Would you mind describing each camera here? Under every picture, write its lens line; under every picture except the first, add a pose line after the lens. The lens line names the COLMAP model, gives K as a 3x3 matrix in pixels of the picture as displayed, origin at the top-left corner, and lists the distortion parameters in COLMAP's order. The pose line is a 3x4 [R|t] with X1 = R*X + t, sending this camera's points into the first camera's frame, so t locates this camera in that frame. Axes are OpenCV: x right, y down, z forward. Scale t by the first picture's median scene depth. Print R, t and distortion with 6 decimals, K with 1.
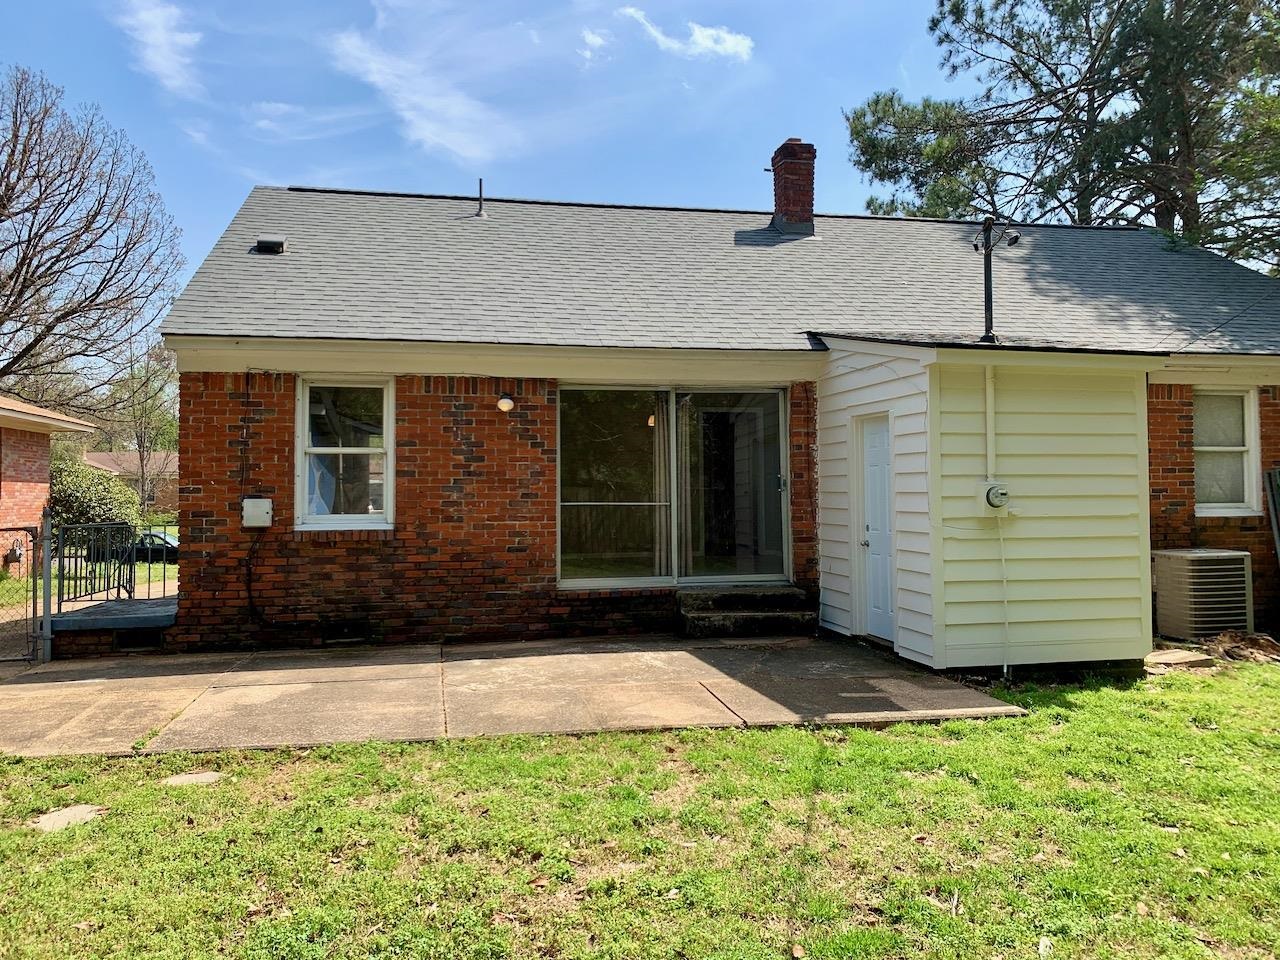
lens RADIAL K [[1079.6, 0, 640.2], [0, 1079.6, 487.8], [0, 0, 1]] dist [0.019236, -0.006316]
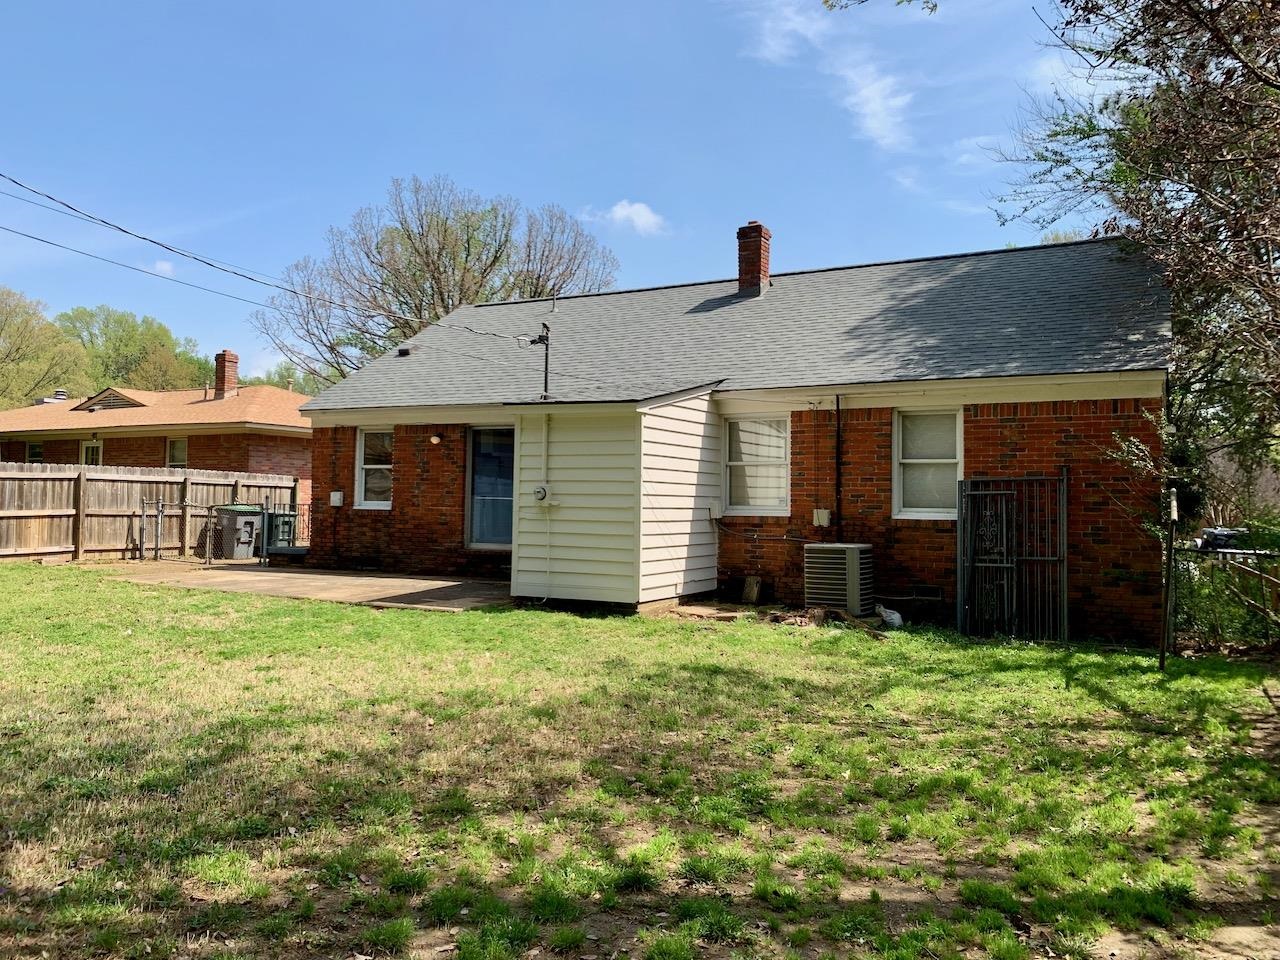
lens RADIAL K [[979.1, 0, 640.9], [0, 979.1, 473.3], [0, 0, 1]] dist [0.022667, -0.003531]
pose [[0.764615, 0.002780, -0.644481, 1.144696], [-0.007016, 0.999967, -0.004010, -0.019278], [0.644449, 0.007588, 0.764610, 0.002408]]
